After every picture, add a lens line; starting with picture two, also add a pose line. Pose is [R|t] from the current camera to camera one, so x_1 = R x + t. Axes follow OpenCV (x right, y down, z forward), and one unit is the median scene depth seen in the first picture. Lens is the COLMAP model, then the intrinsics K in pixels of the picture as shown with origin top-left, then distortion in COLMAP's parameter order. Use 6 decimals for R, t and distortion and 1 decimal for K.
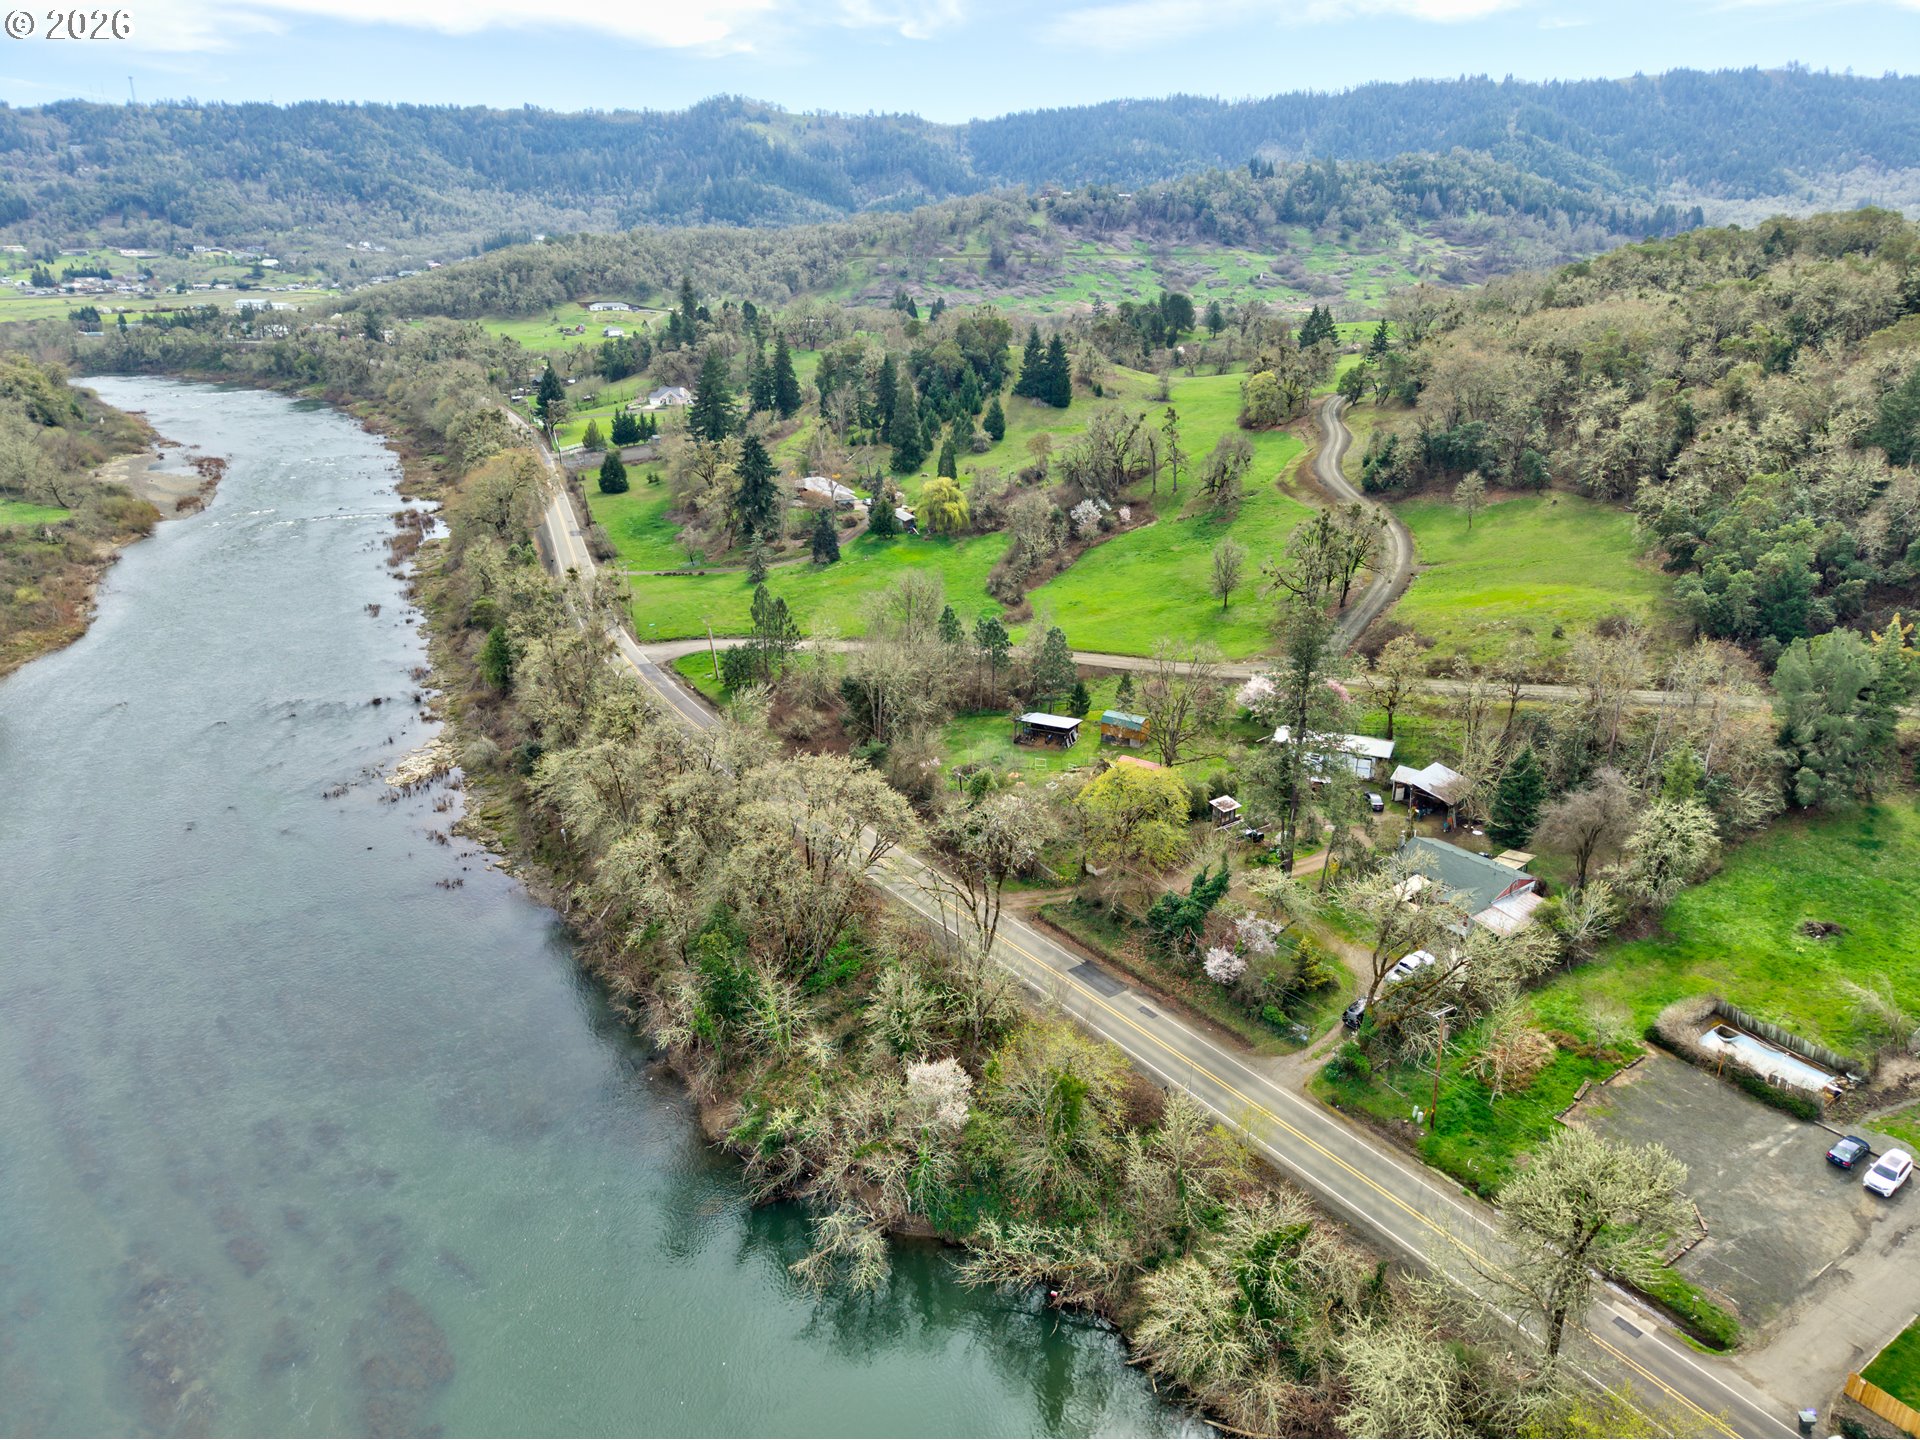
lens RADIAL K [[1305.2, 0, 1005.2], [0, 1305.2, 719.6], [0, 0, 1]] dist [0.003423, -0.013034]
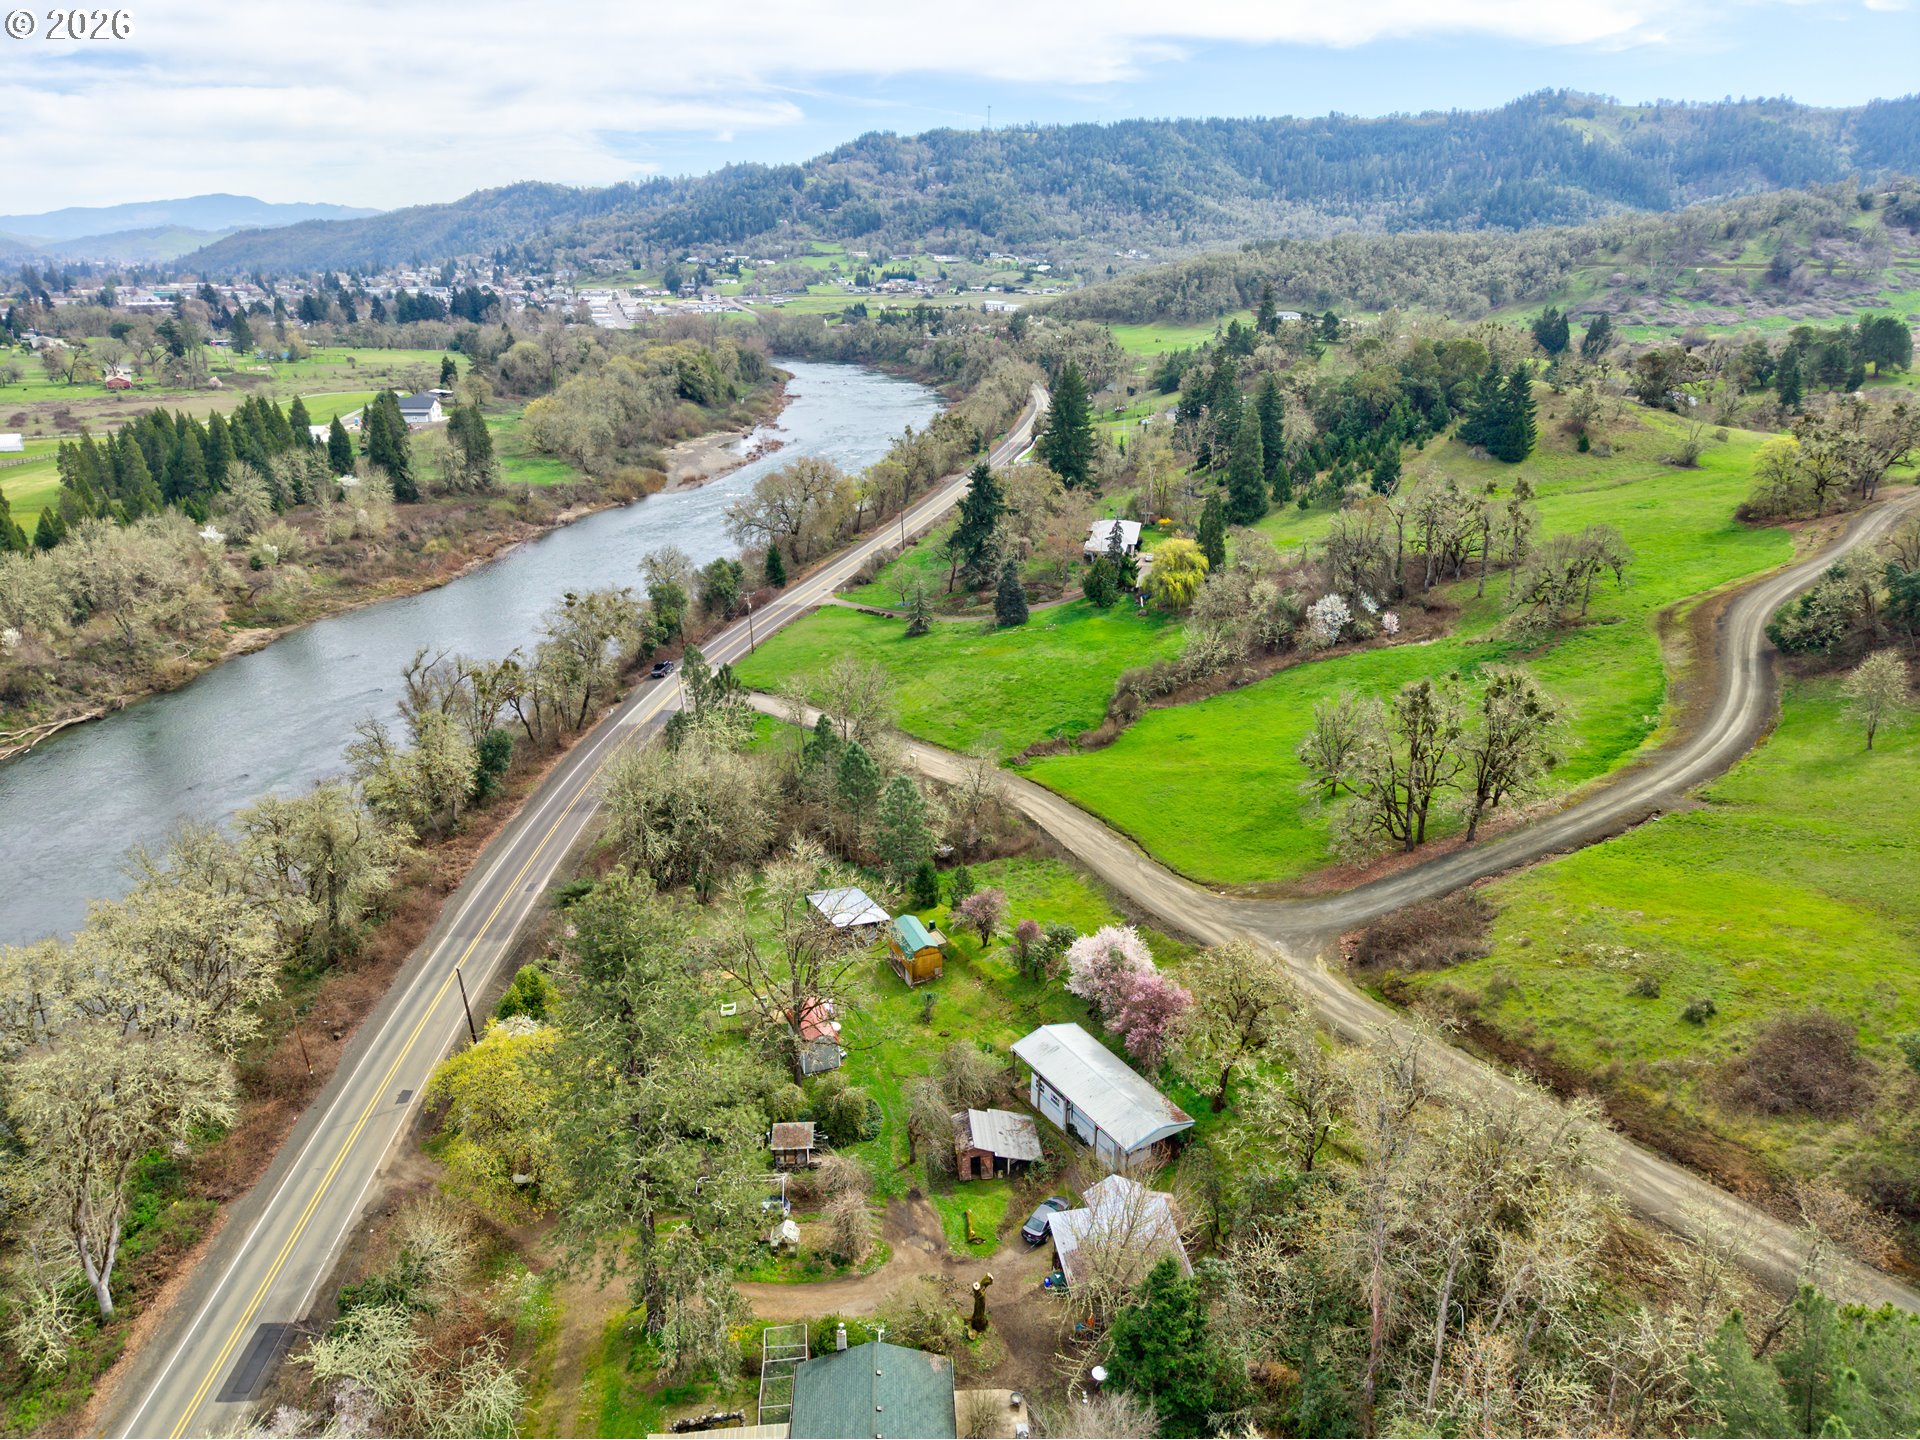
lens RADIAL K [[1305.2, 0, 1005.2], [0, 1305.2, 719.6], [0, 0, 1]] dist [0.003423, -0.013034]
pose [[0.810740, 0.196192, -0.551552, 0.085979], [-0.200181, 0.978284, 0.053734, -0.027204], [0.550117, 0.066846, 0.832408, 0.080873]]
